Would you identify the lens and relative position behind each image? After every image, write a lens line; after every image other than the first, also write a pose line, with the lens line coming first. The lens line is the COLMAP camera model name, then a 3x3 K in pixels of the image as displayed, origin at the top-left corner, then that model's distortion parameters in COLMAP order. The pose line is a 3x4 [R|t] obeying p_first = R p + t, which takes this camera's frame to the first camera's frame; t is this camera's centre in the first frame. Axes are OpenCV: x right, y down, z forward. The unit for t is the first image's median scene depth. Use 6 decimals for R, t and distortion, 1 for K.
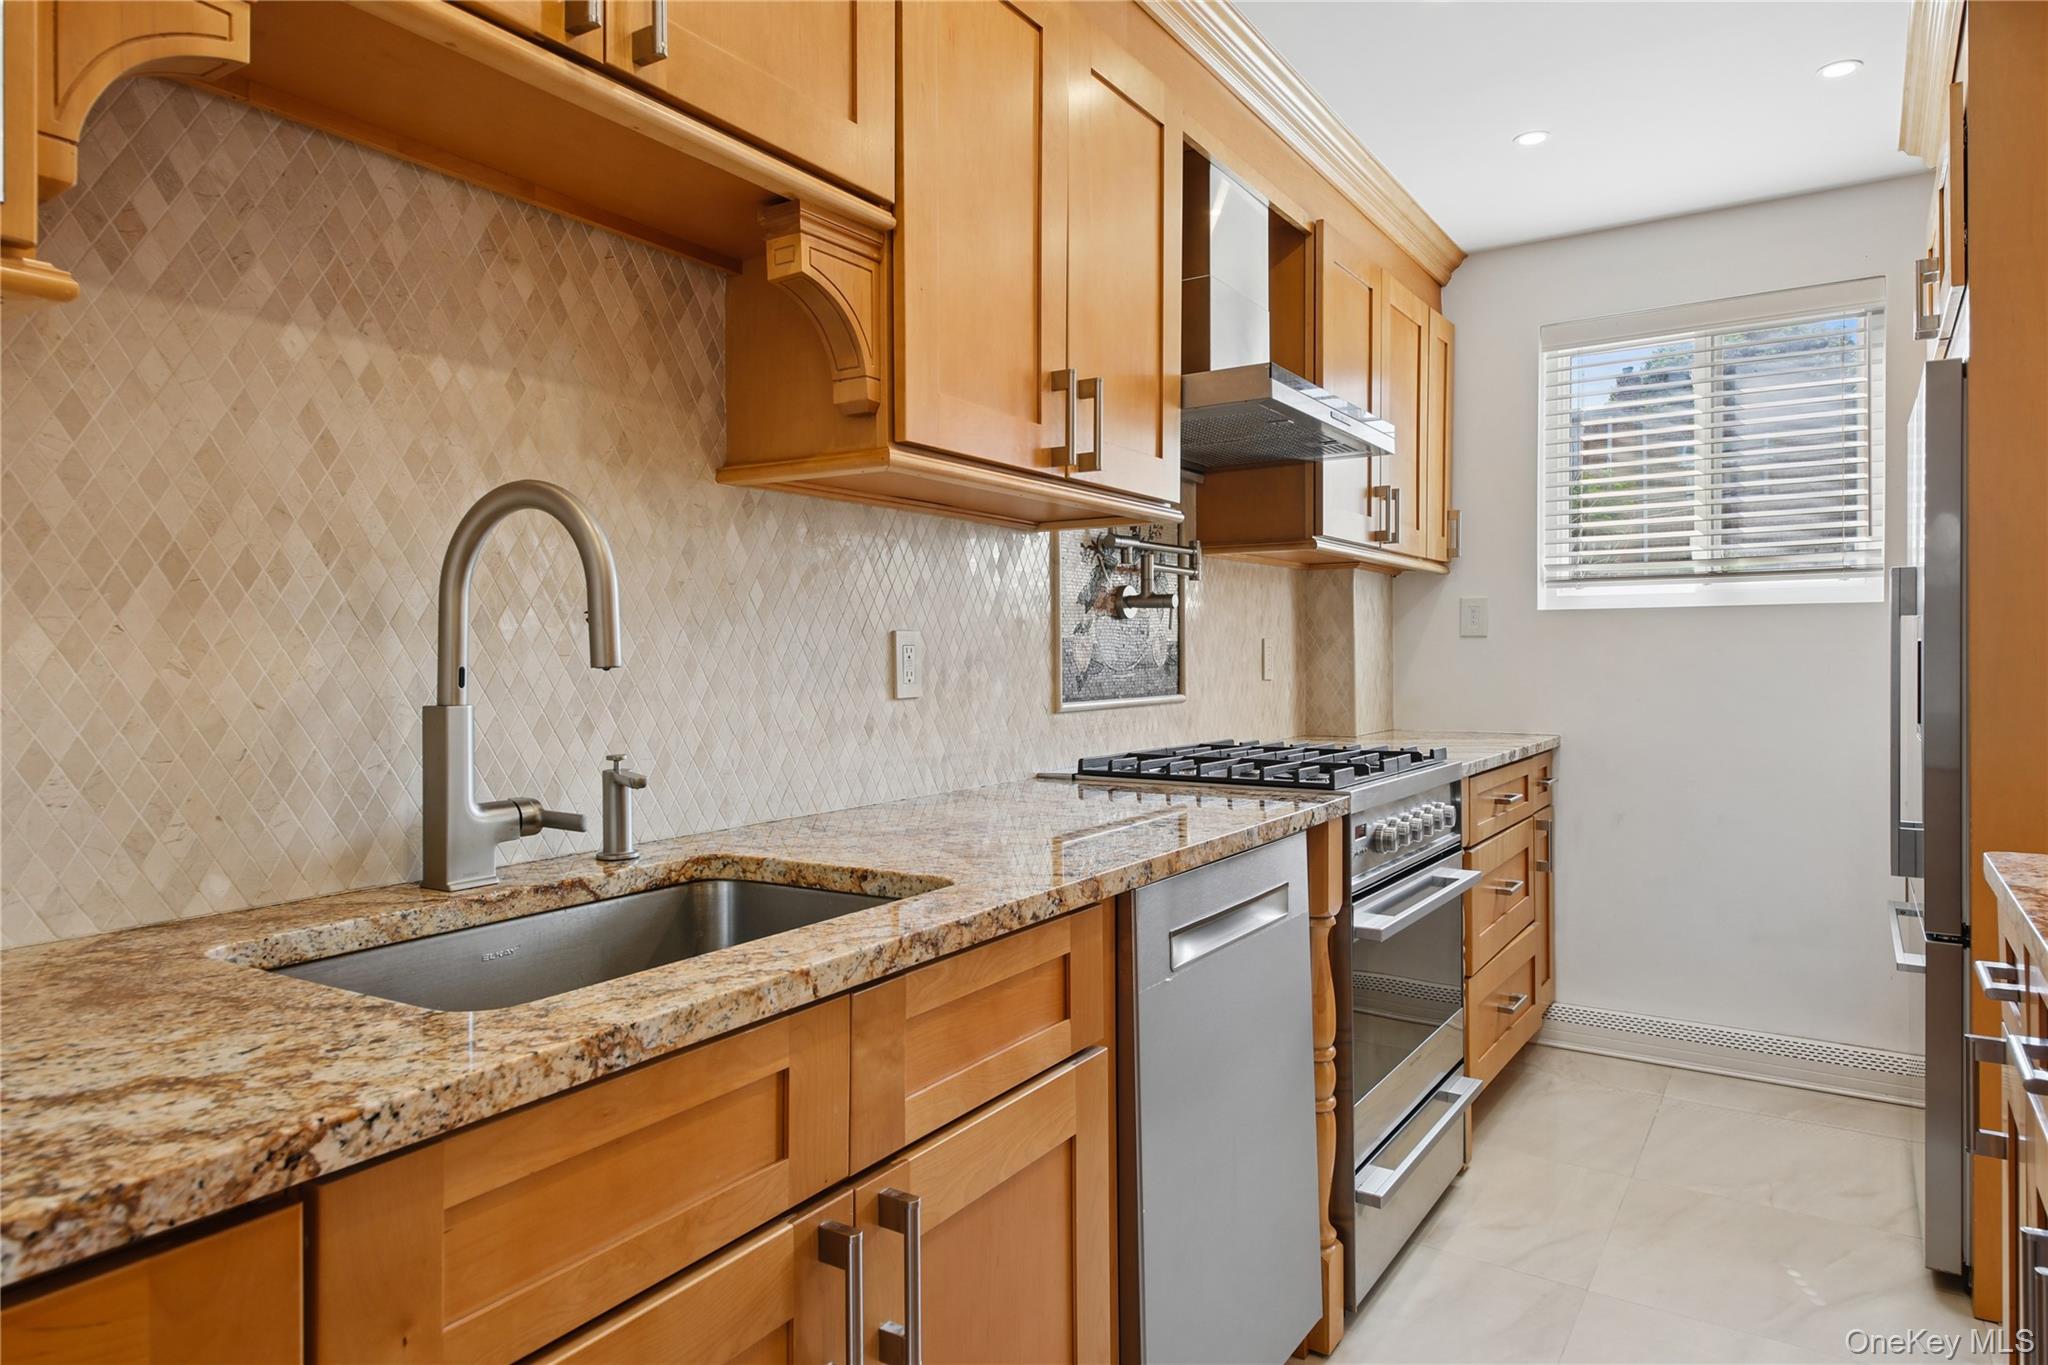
lens RADIAL K [[1289.8, 0, 1023.4], [0, 1289.8, 670.1], [0, 0, 1]] dist [-0.001094, -0.000025]
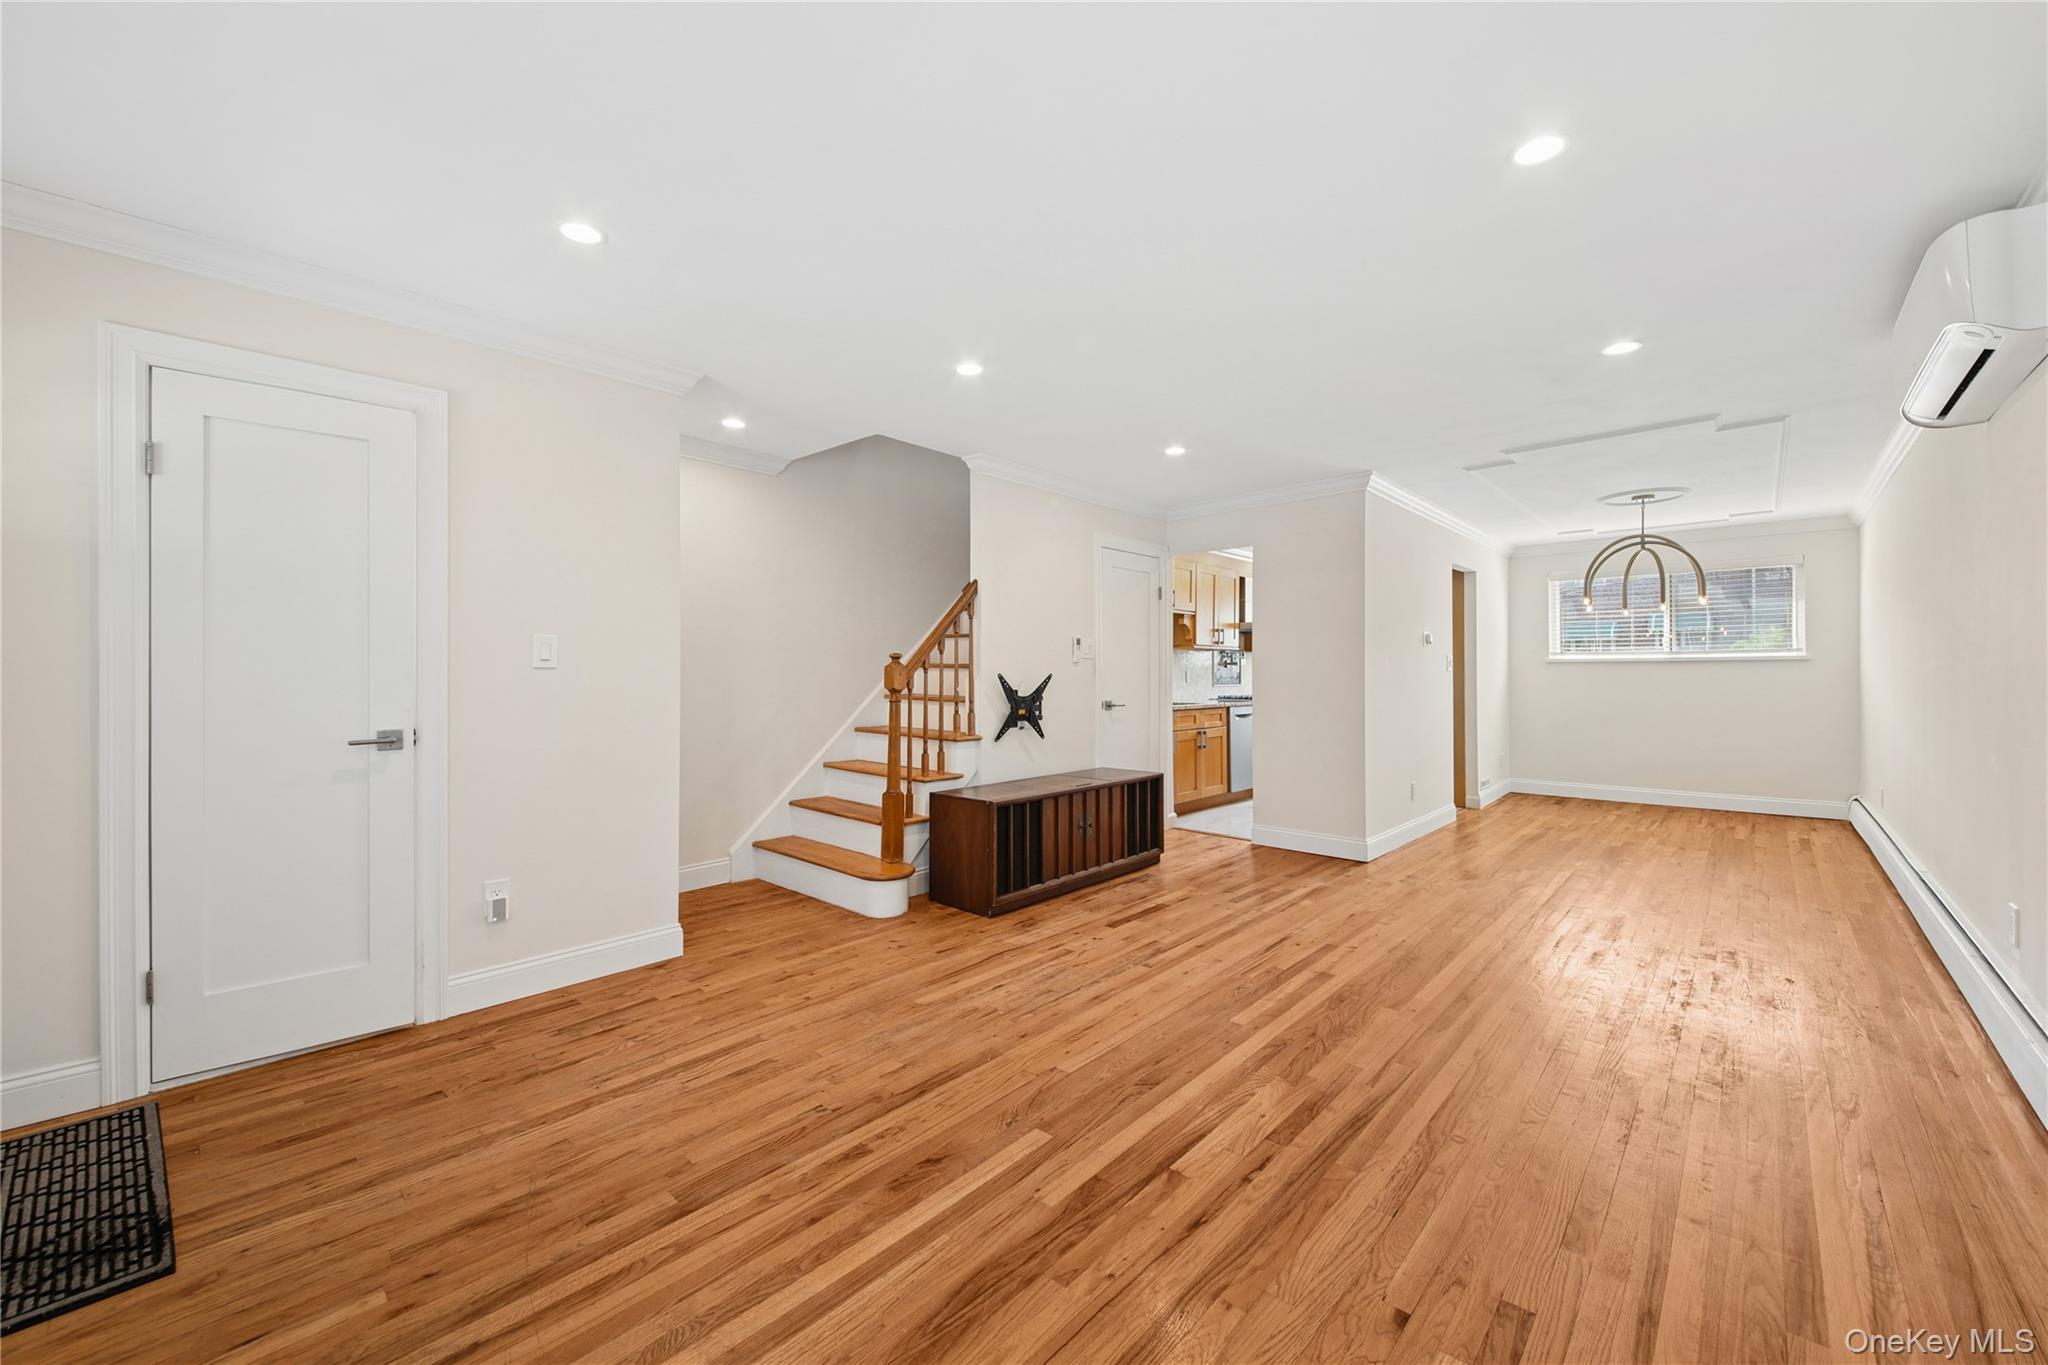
lens RADIAL K [[829.9, 0, 1014.0], [0, 829.9, 675.1], [0, 0, 1]] dist [0.019182, -0.000449]
pose [[0.986555, 0.006915, -0.163282, -0.234698], [-0.008029, 0.999949, -0.006161, 0.016009], [0.163231, 0.007389, 0.986560, -2.561618]]
